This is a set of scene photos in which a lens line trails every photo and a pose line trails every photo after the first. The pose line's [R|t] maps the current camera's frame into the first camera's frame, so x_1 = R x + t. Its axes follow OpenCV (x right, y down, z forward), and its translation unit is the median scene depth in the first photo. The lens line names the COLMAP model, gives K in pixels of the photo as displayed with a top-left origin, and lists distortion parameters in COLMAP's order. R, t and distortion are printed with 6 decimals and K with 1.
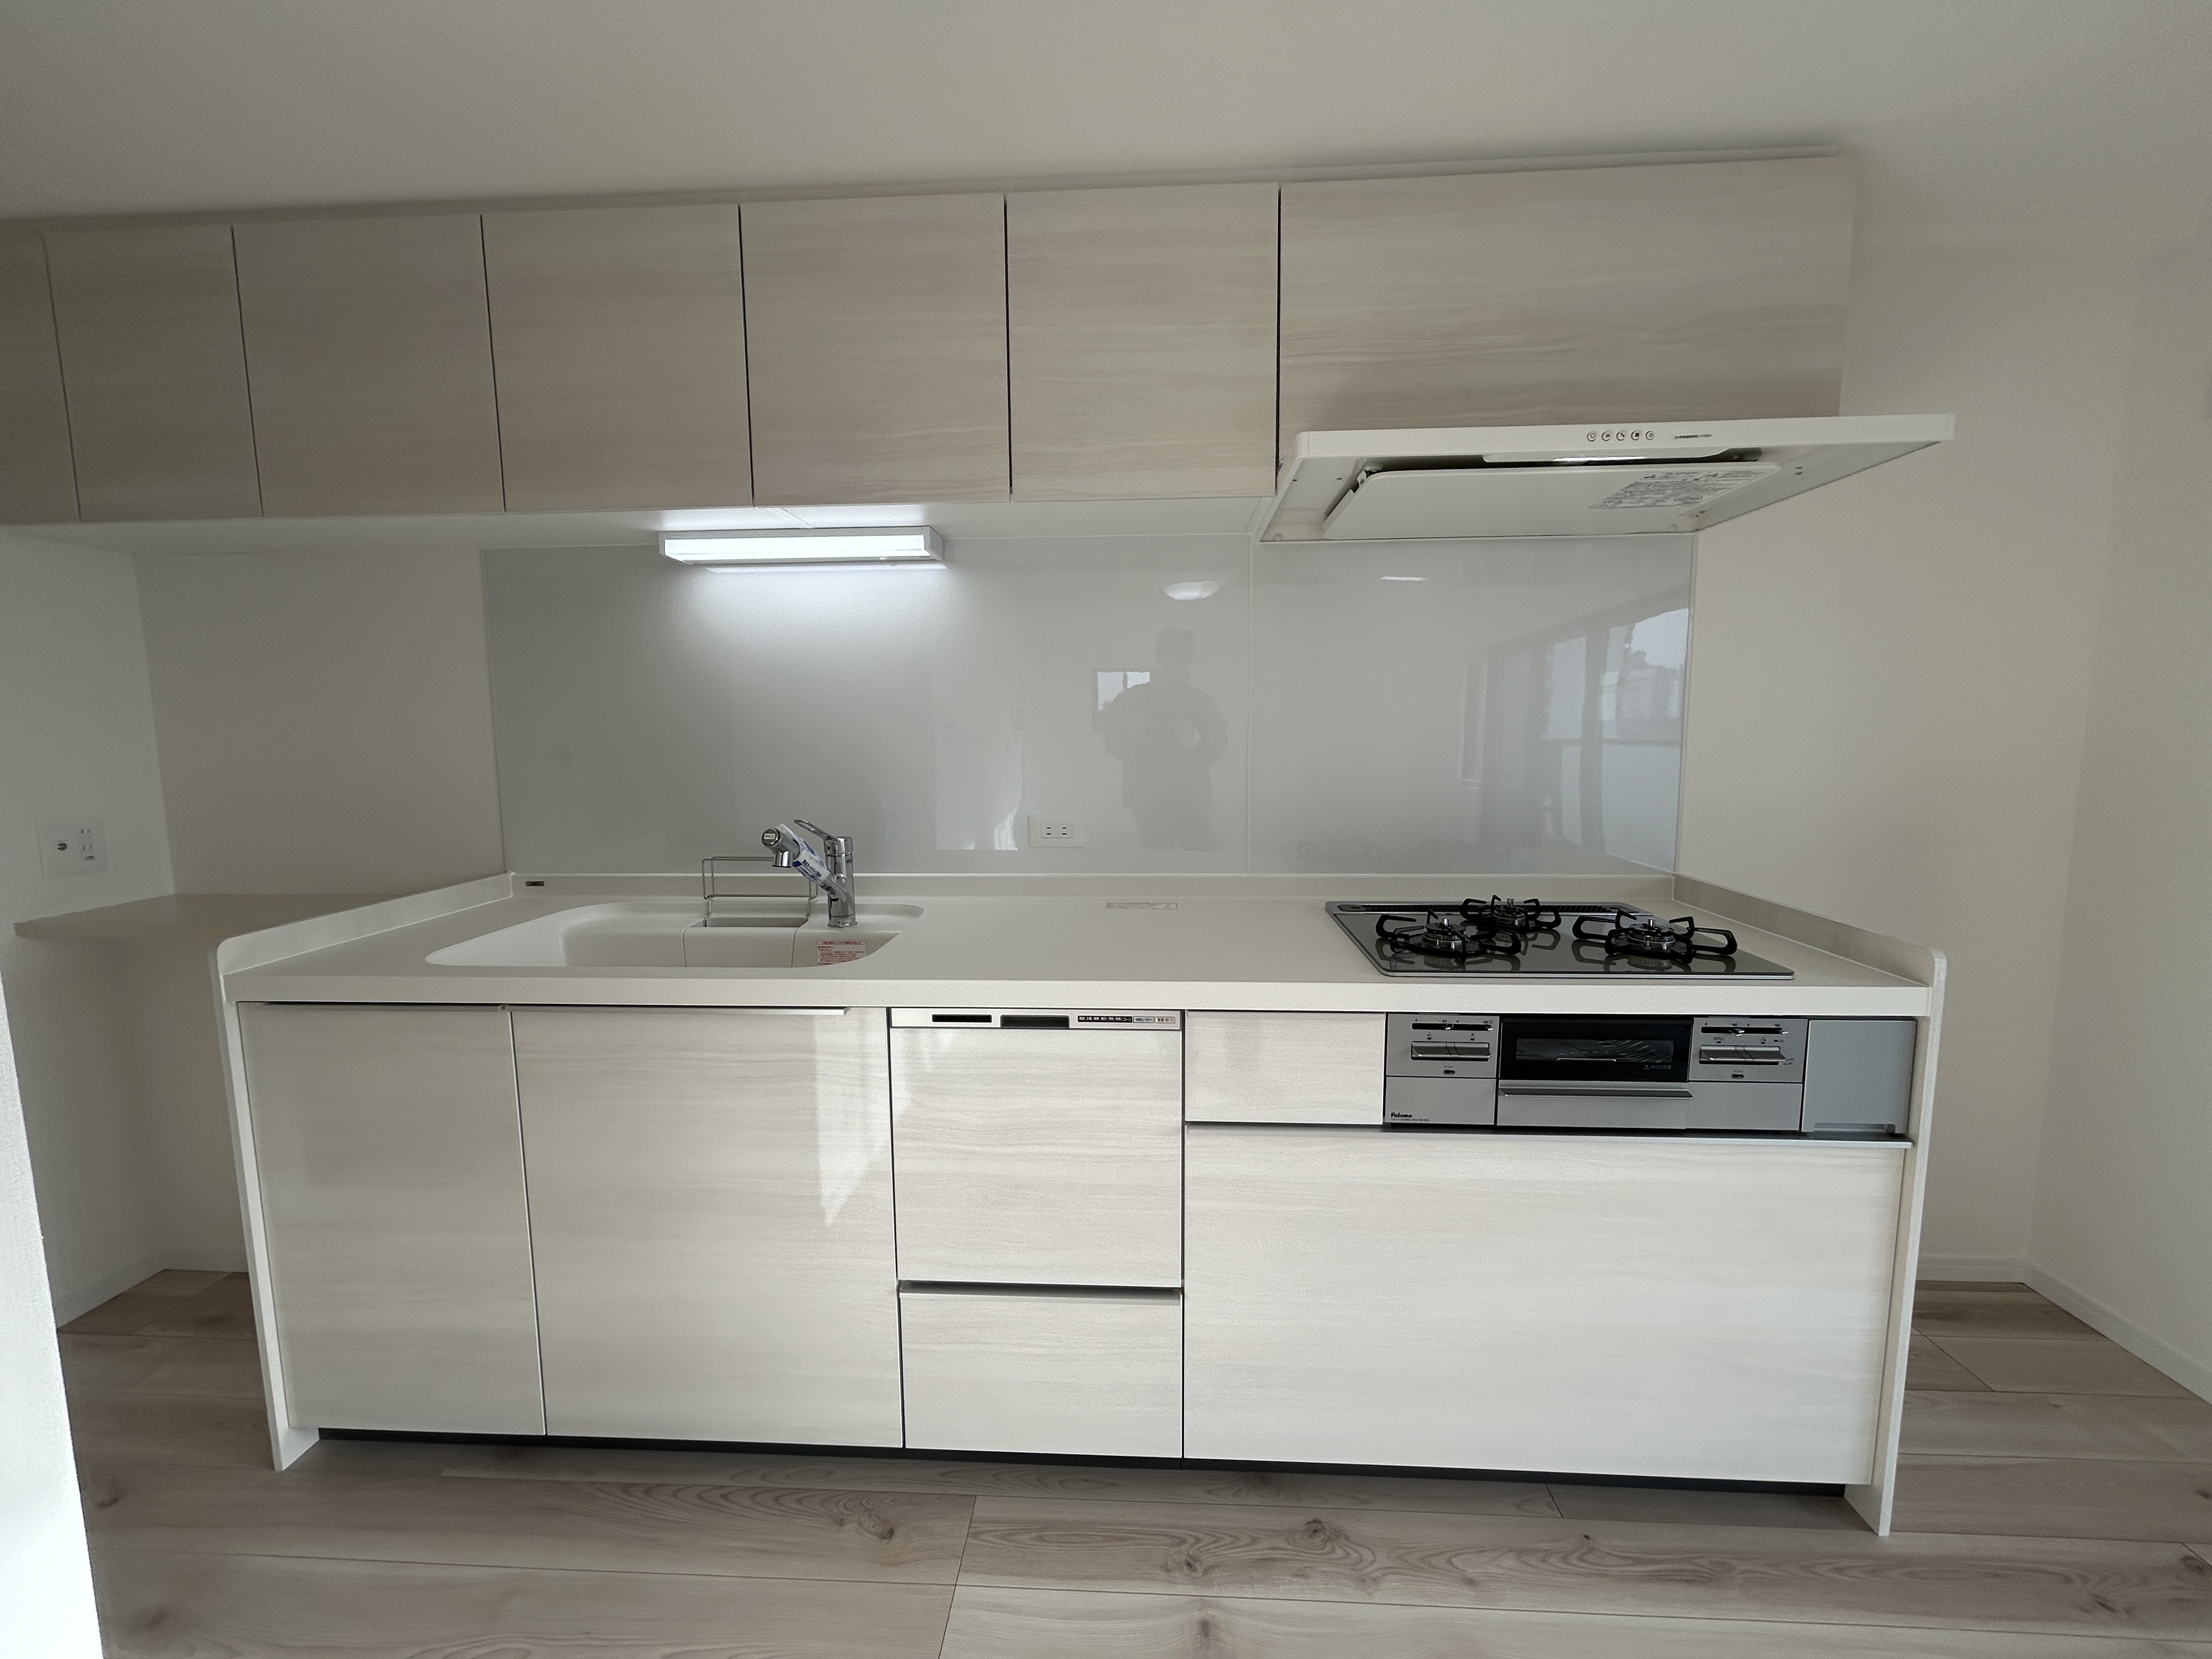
lens RADIAL K [[899.1, 0, 1105.6], [0, 899.1, 823.4], [0, 0, 1]] dist [-0.002227, 0.001170]
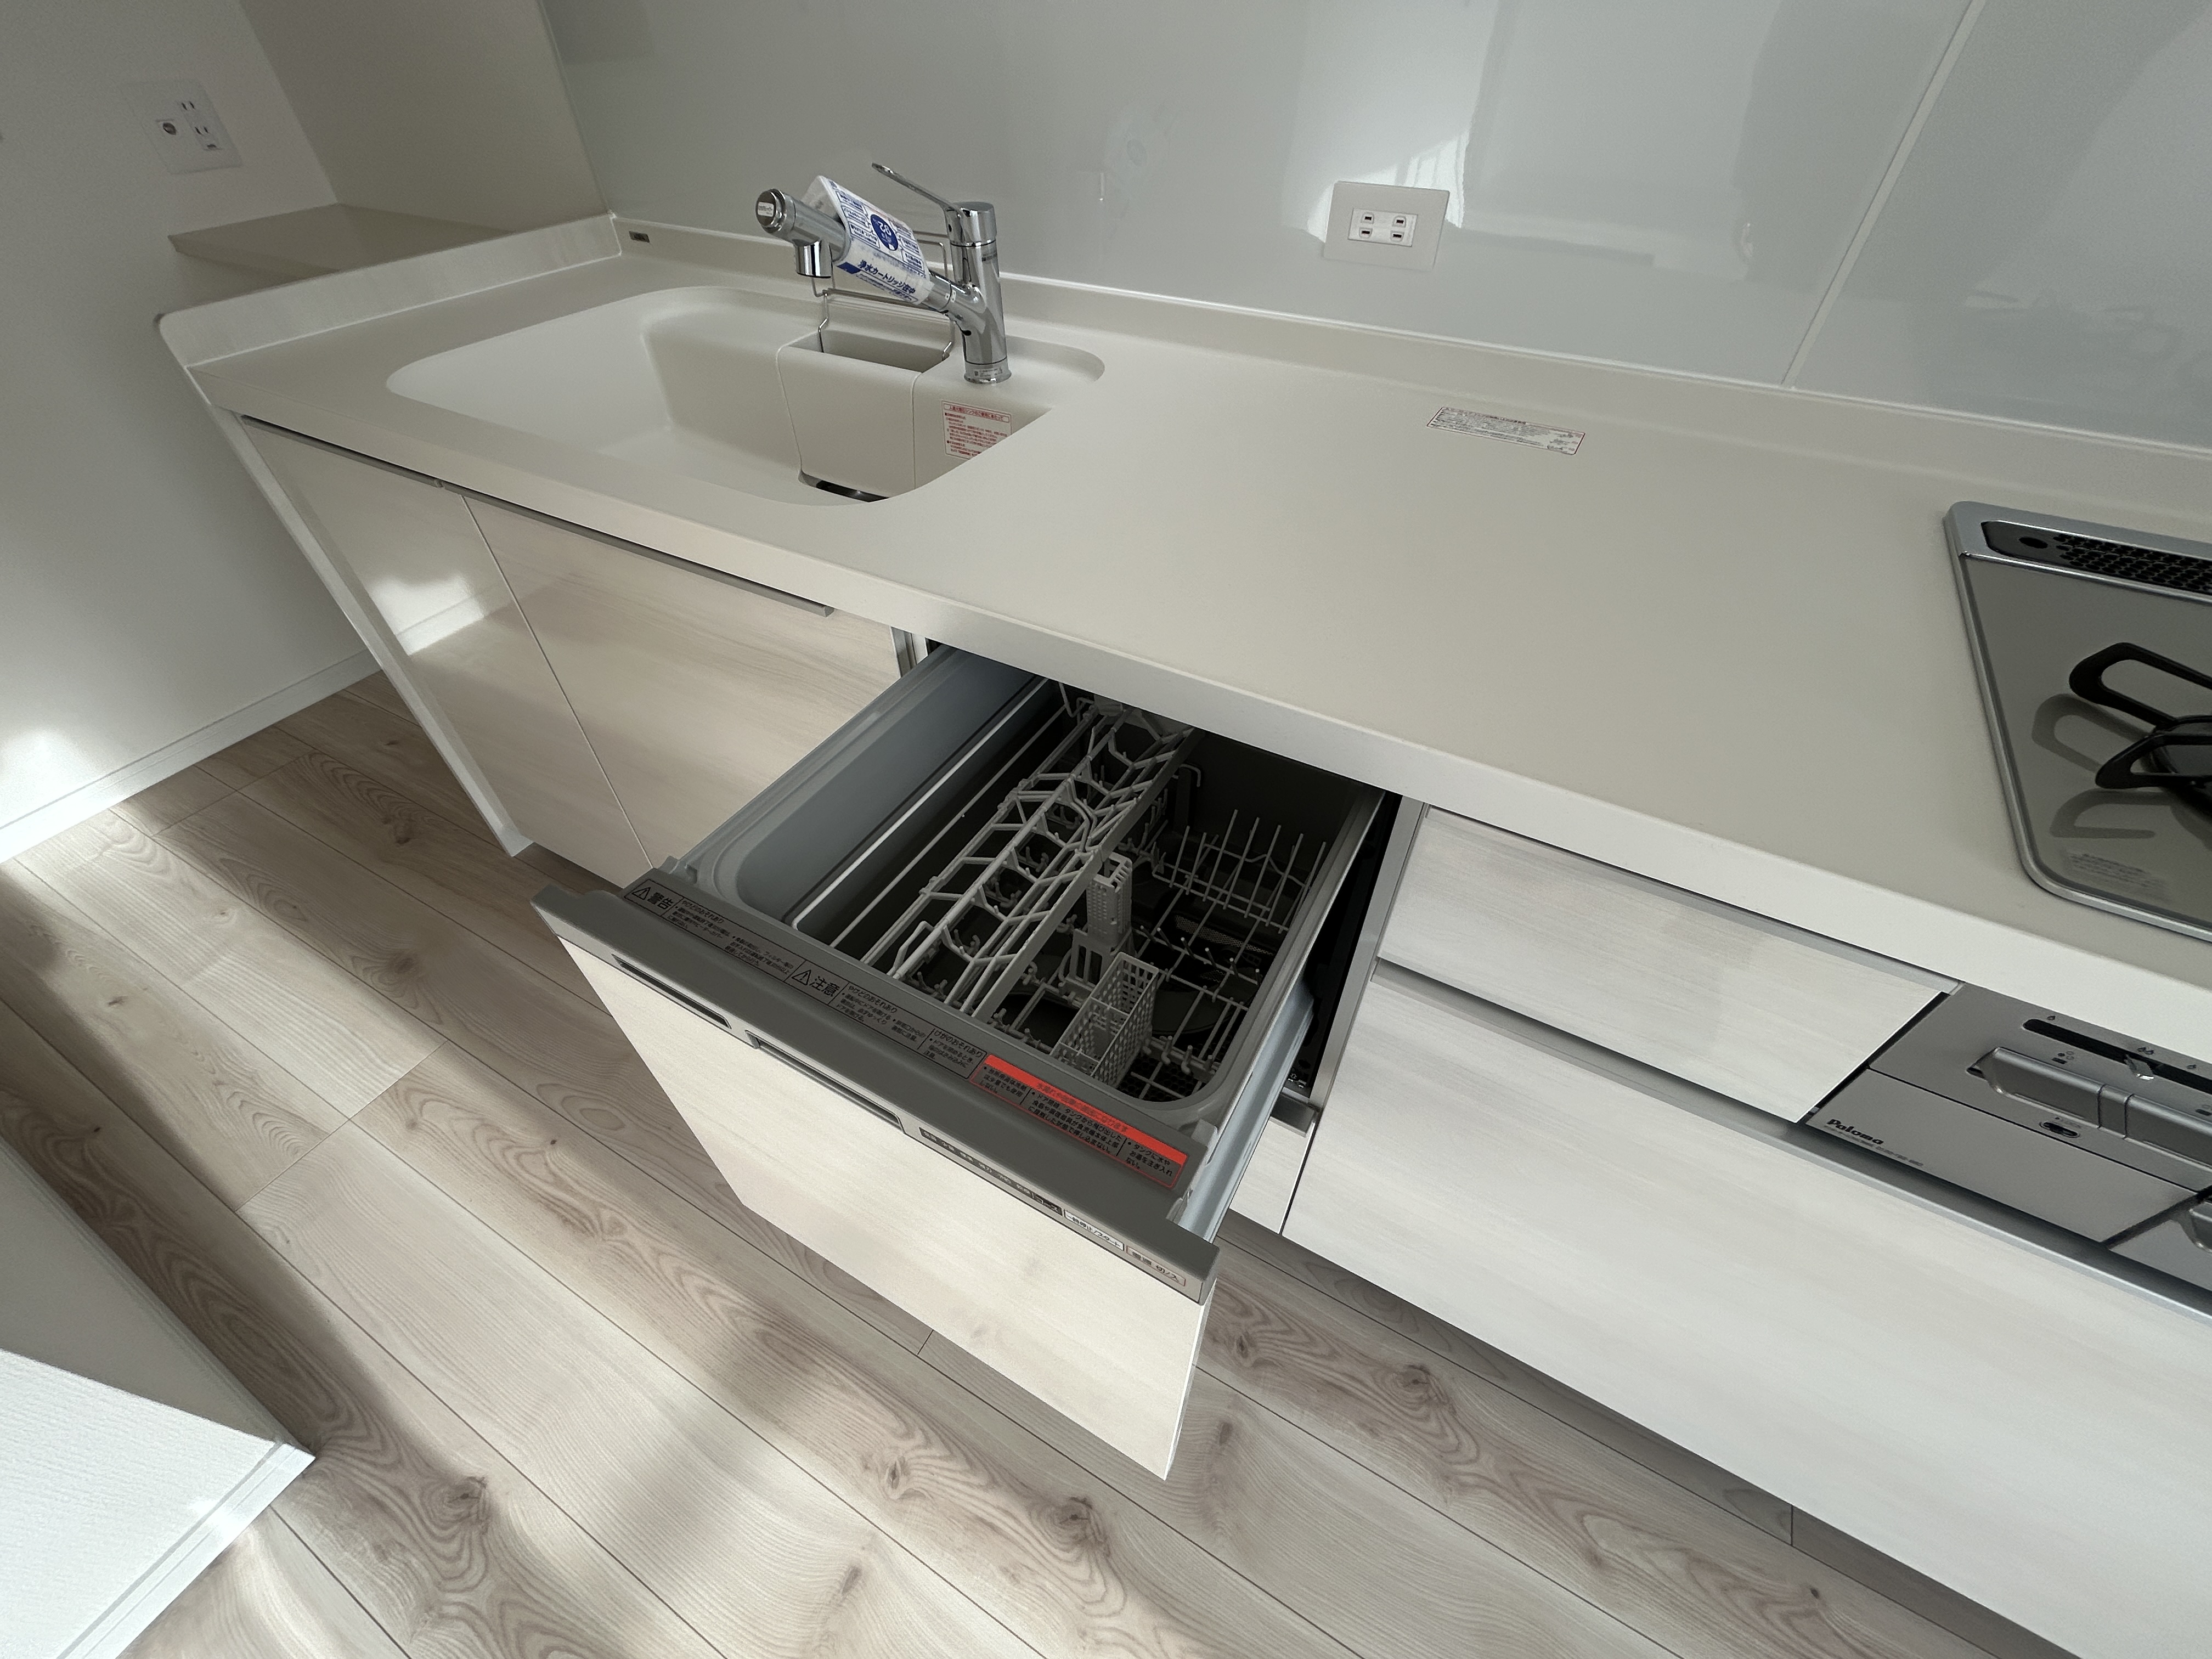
lens RADIAL K [[899.1, 0, 1106.6], [0, 899.1, 824.0], [0, 0, 1]] dist [-0.002227, 0.001170]
pose [[0.898886, 0.308991, -0.310691, 0.087821], [-0.051594, 0.778746, 0.625214, -0.050950], [0.435135, -0.545966, 0.715946, 0.601376]]
